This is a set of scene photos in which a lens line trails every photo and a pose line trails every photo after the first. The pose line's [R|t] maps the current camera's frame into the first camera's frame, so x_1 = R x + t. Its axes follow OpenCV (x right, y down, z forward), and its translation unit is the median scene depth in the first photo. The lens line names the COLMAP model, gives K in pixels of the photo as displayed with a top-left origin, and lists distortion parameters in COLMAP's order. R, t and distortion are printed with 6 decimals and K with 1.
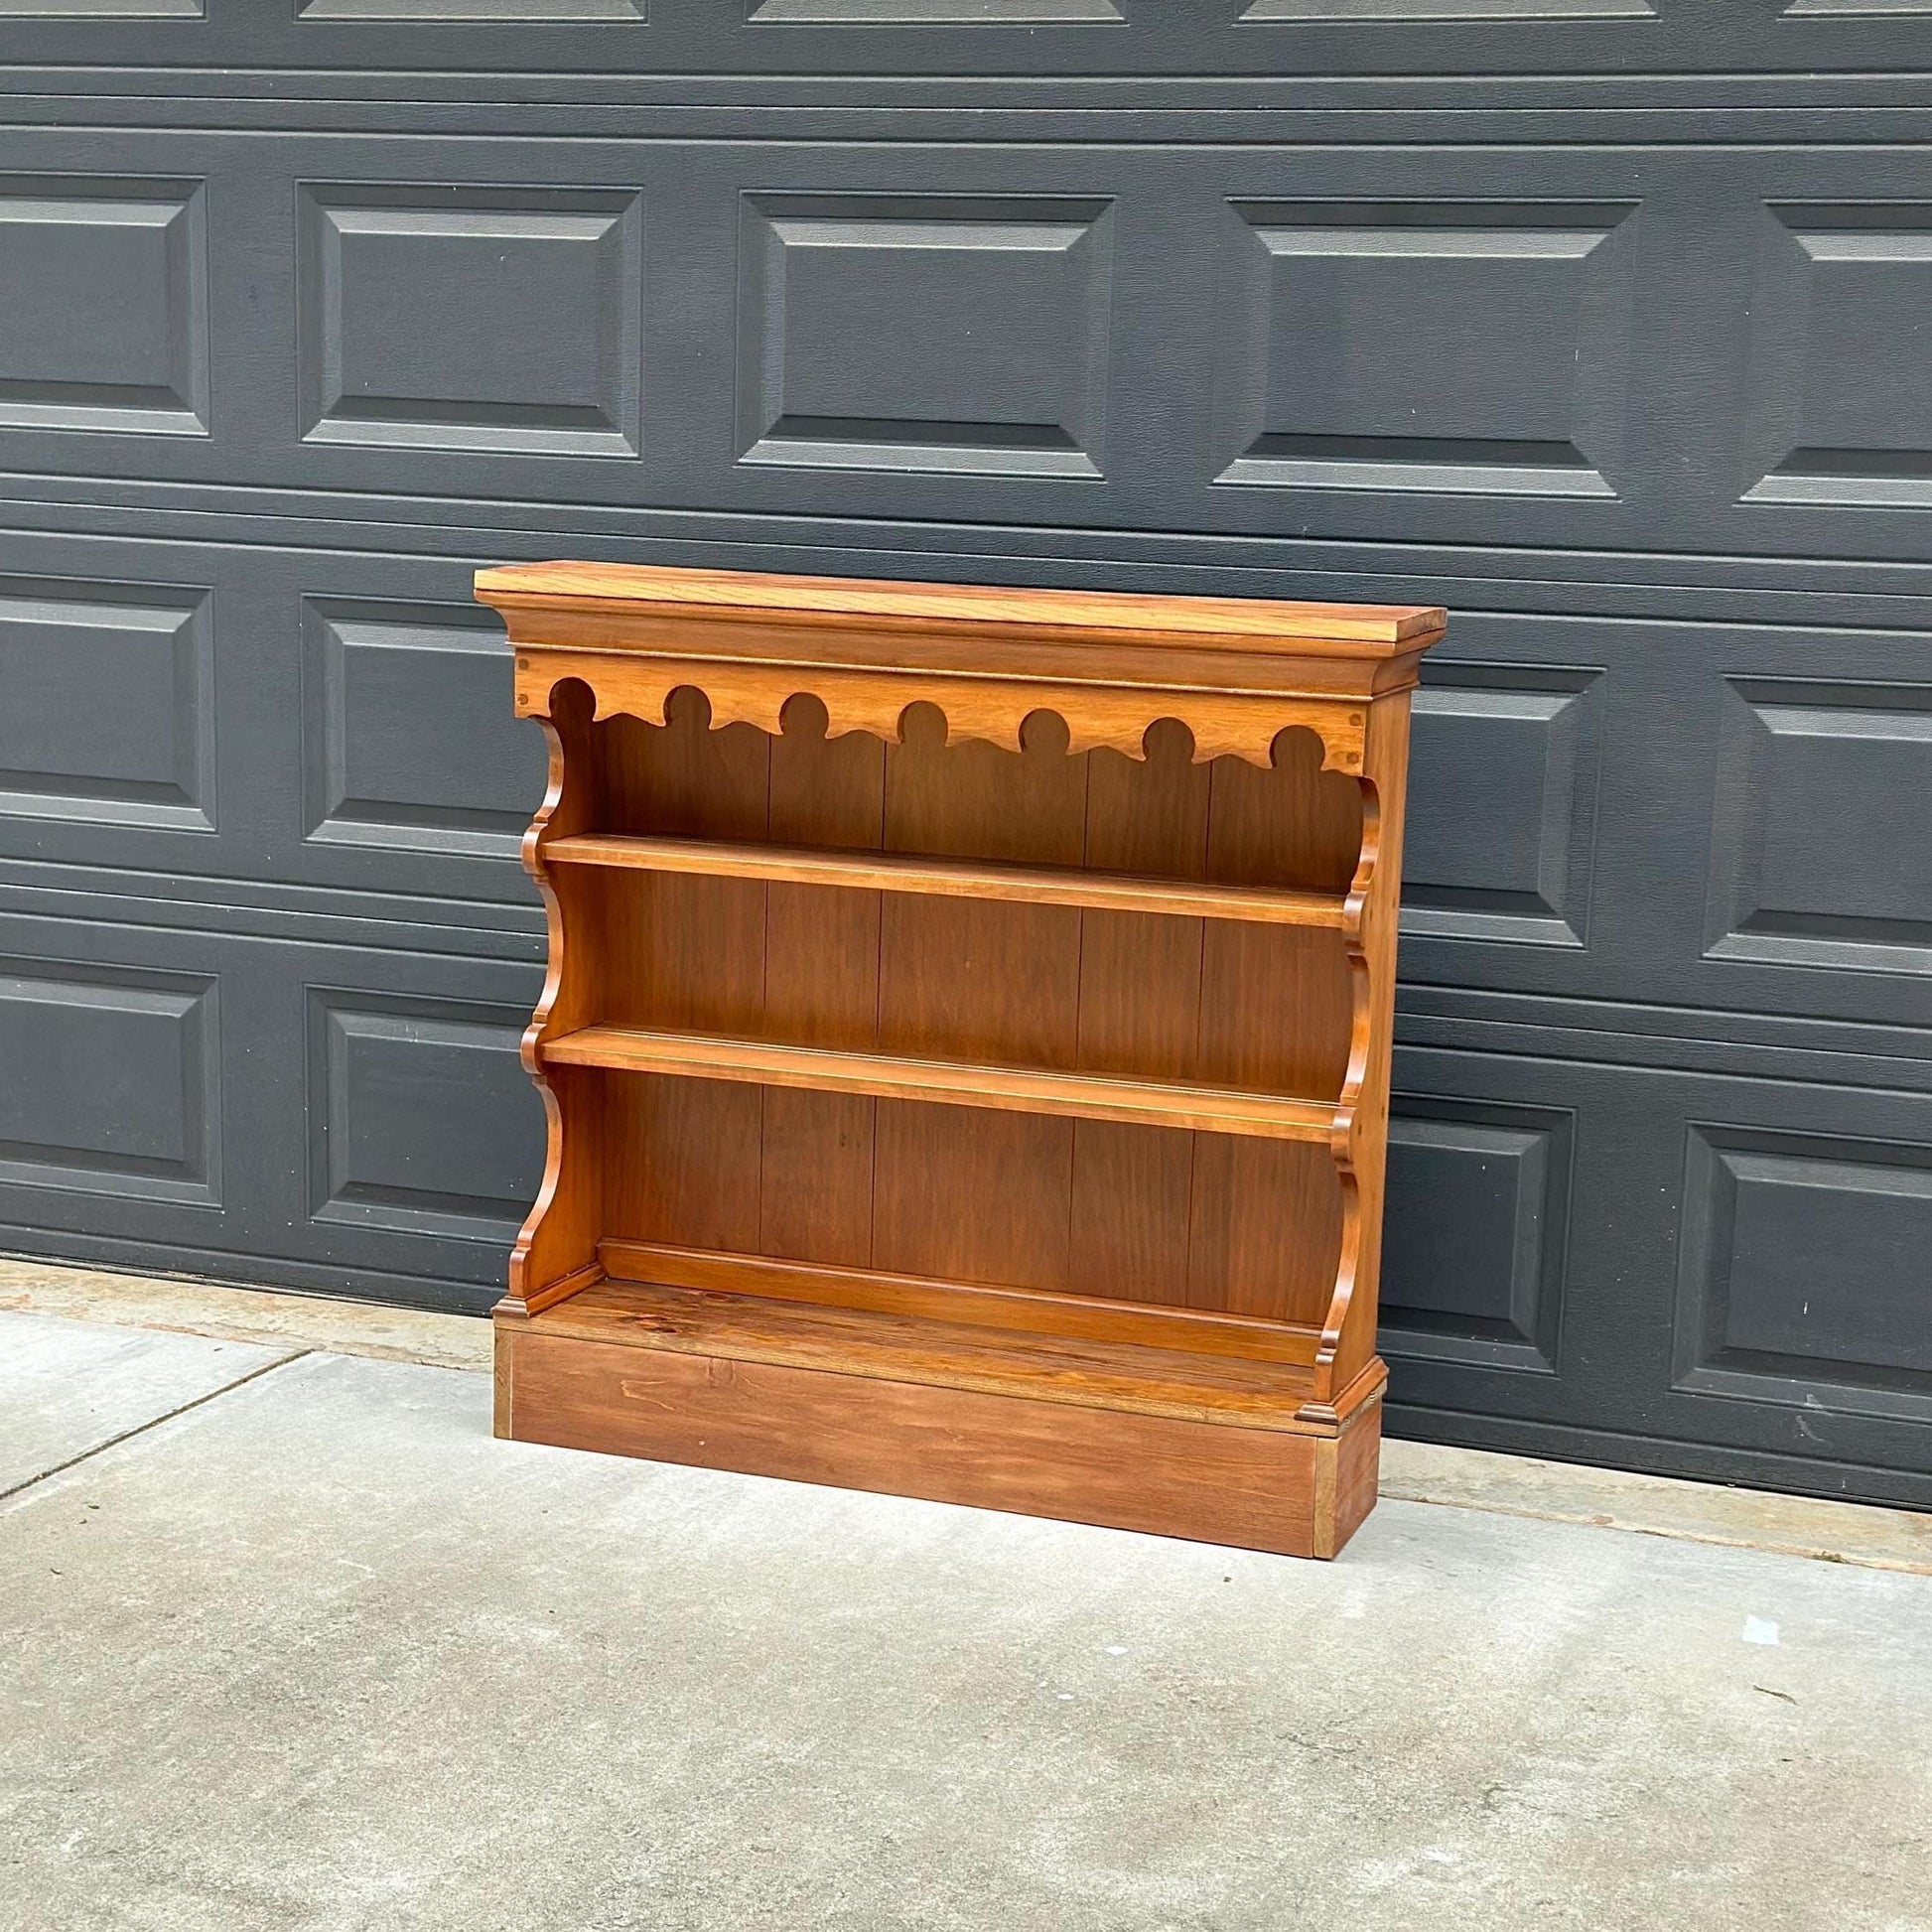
lens RADIAL K [[3617.4, 0, 978.2], [0, 3617.4, 1113.6], [0, 0, 1]] dist [0.156339, 0.000000]
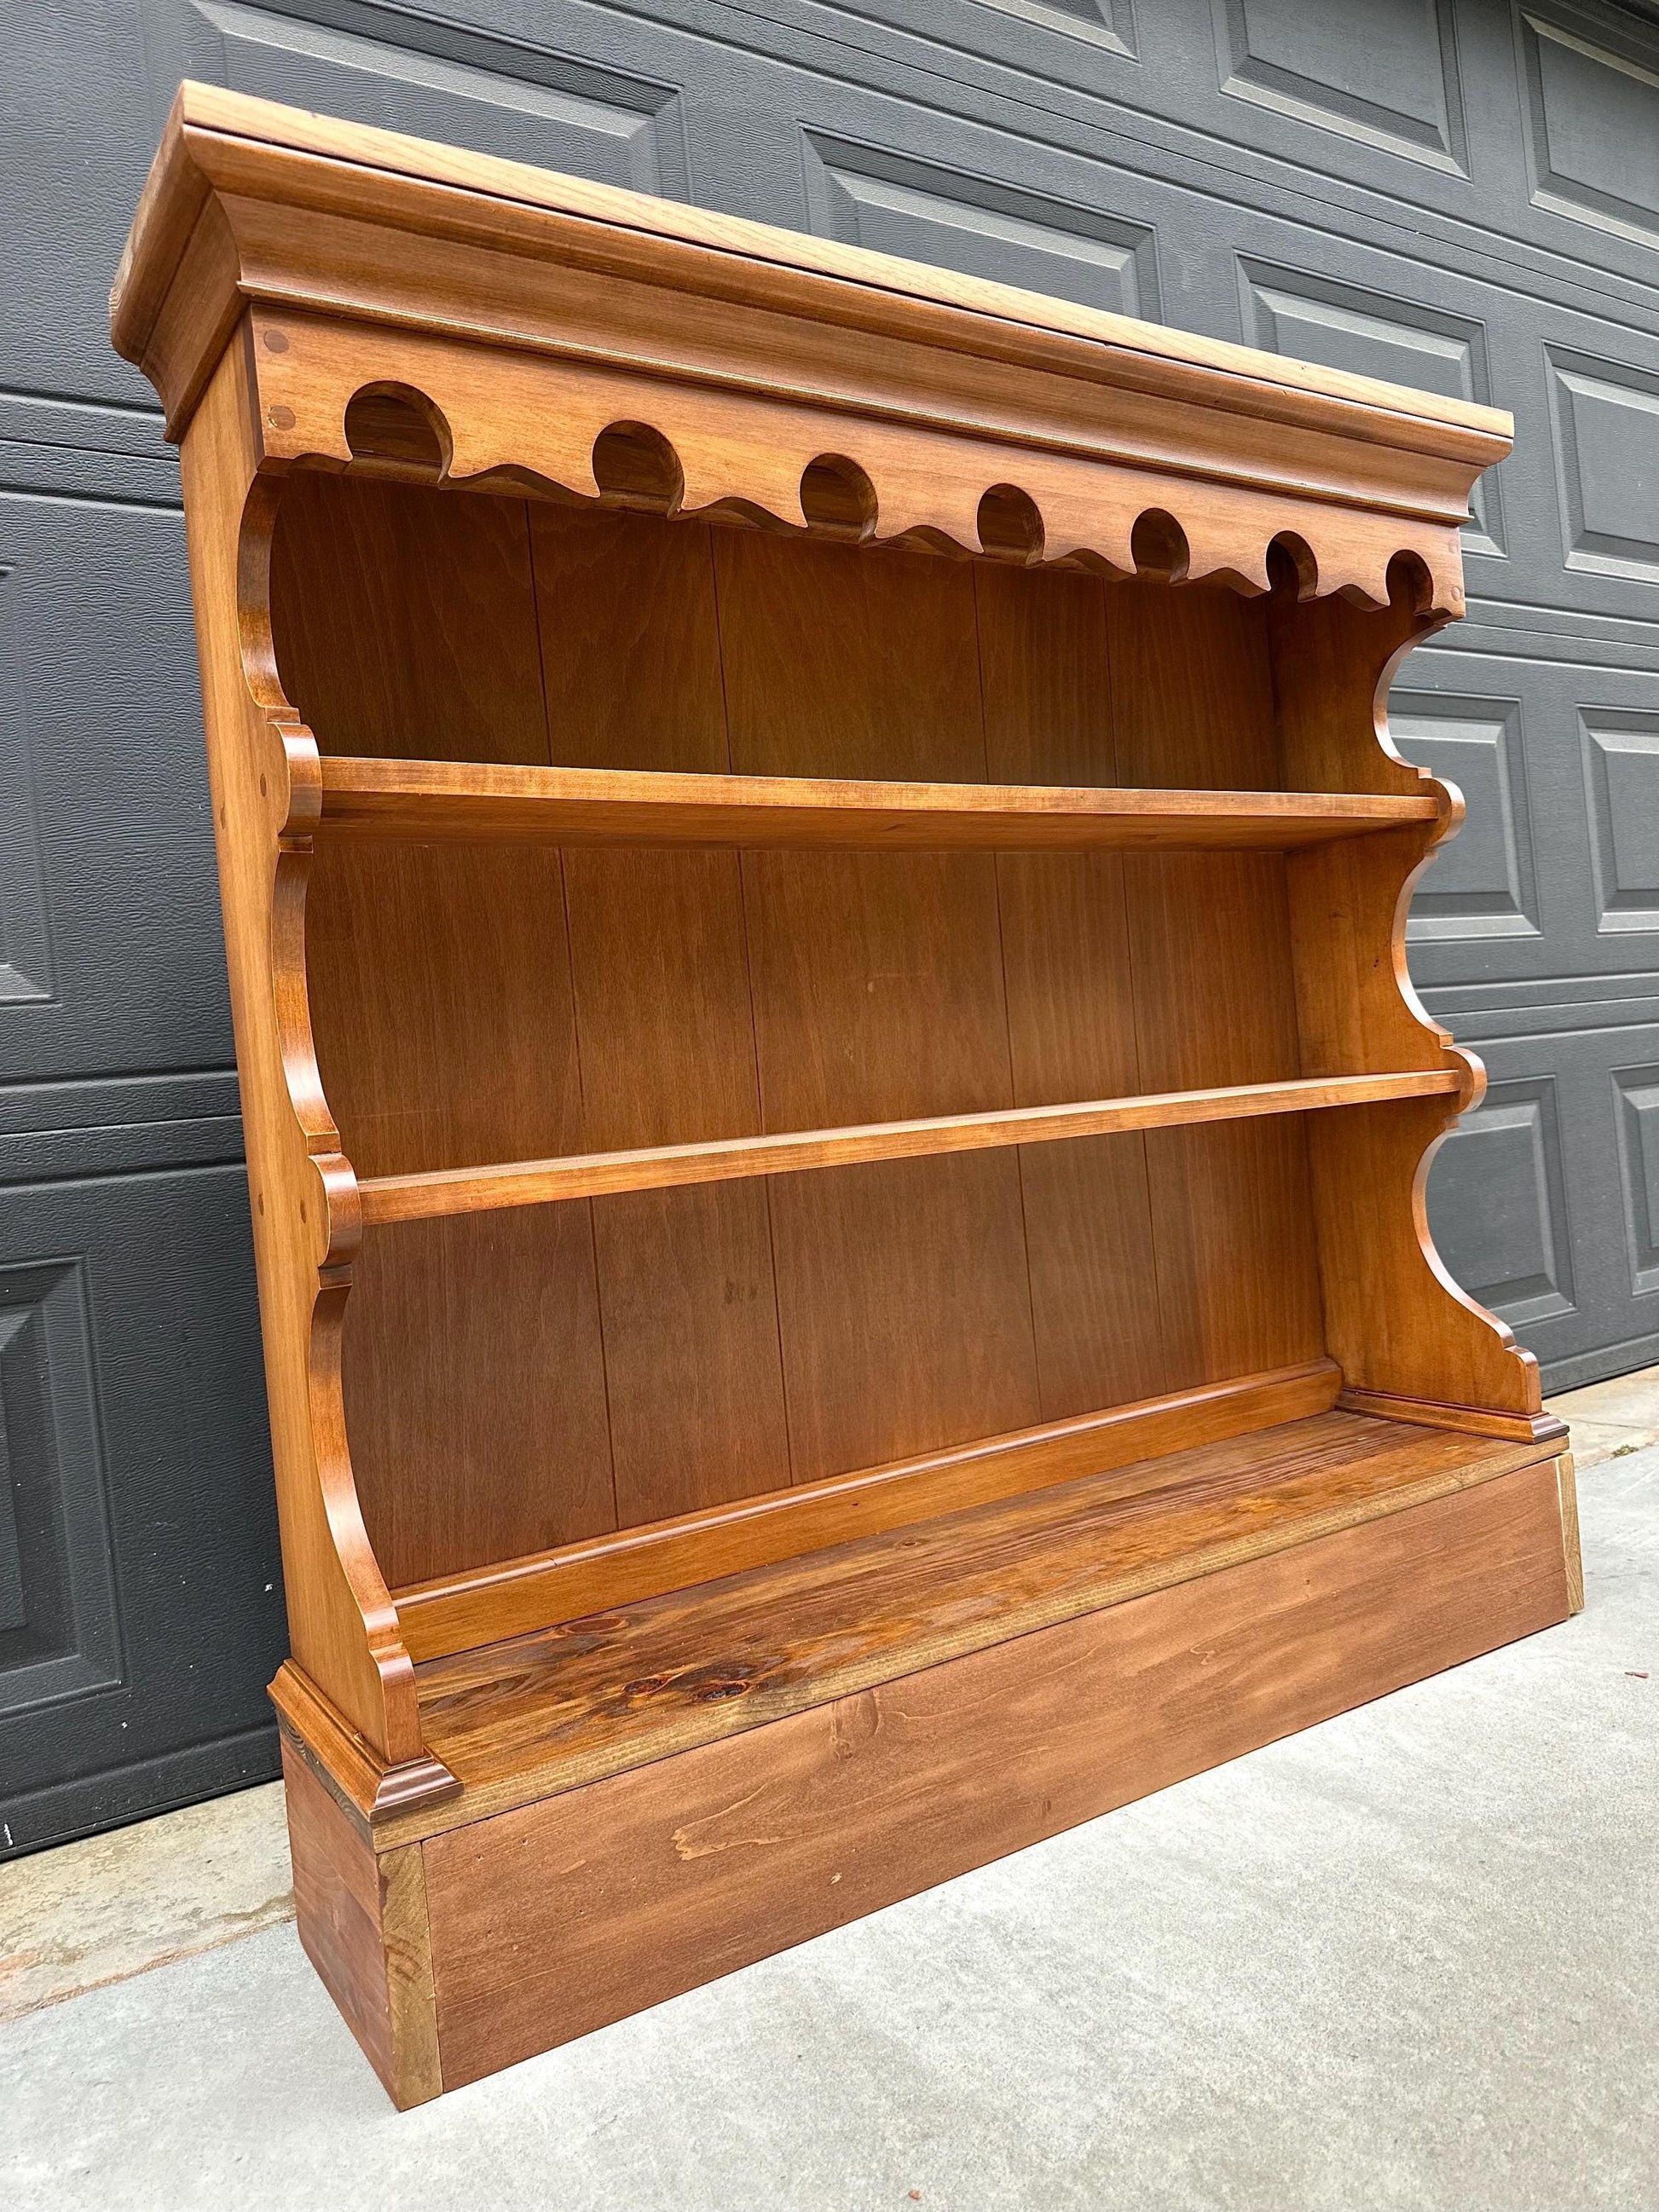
lens RADIAL K [[1568.0, 0, 832.5], [0, 1568.0, 1111.1], [0, 0, 1]] dist [0.034981, -0.047577]
pose [[0.602804, -0.099416, 0.791671, -0.248119], [0.266302, 0.960381, -0.082169, 0.004027], [-0.752137, 0.260356, 0.605396, 0.848880]]
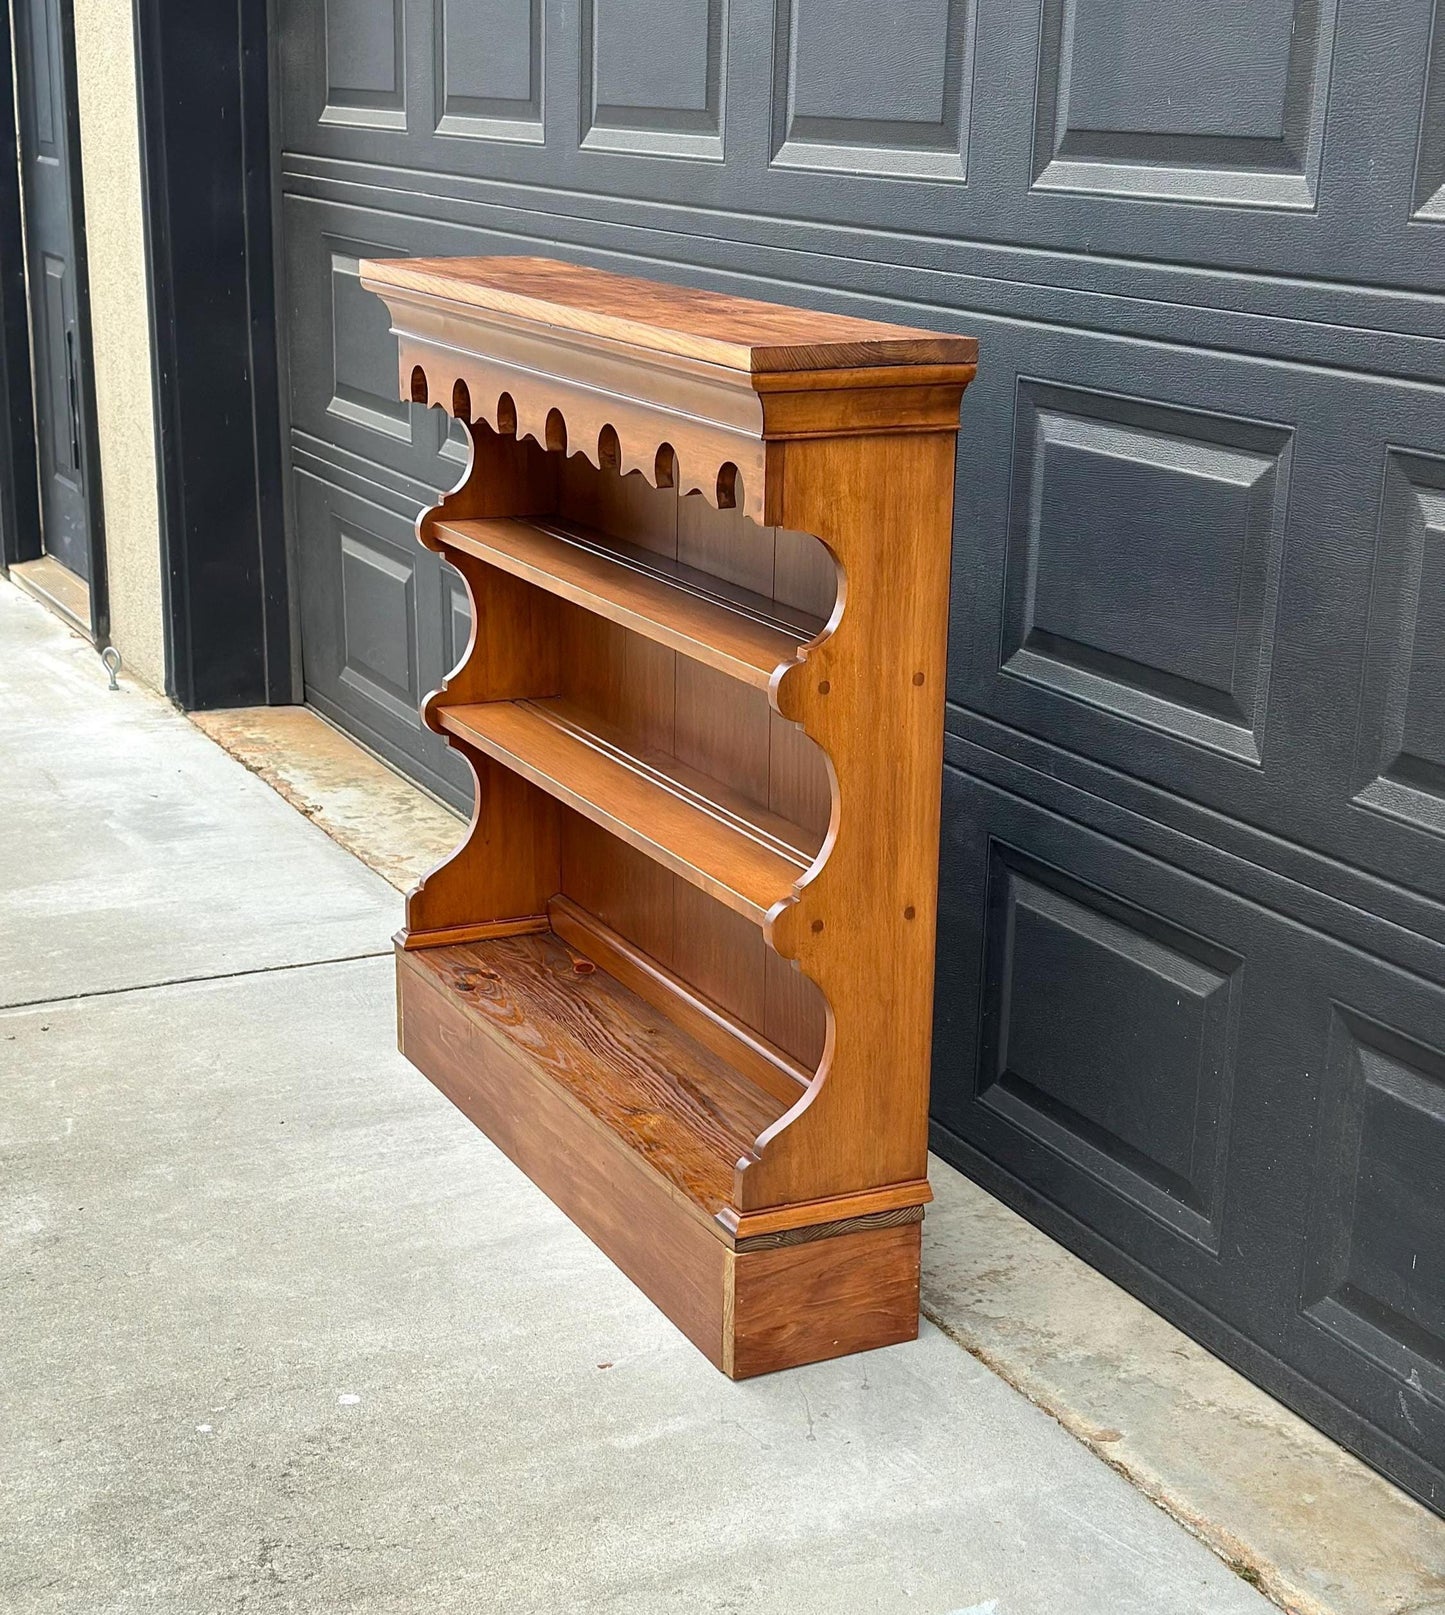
lens RADIAL K [[2676.9, 0, 740.7], [0, 2676.9, 895.6], [0, 0, 1]] dist [0.134858, 0.000000]
pose [[0.723216, 0.186379, -0.664997, 0.504151], [-0.137254, 0.982478, 0.126088, -0.079512], [0.676845, 0.000085, 0.736126, 0.479962]]
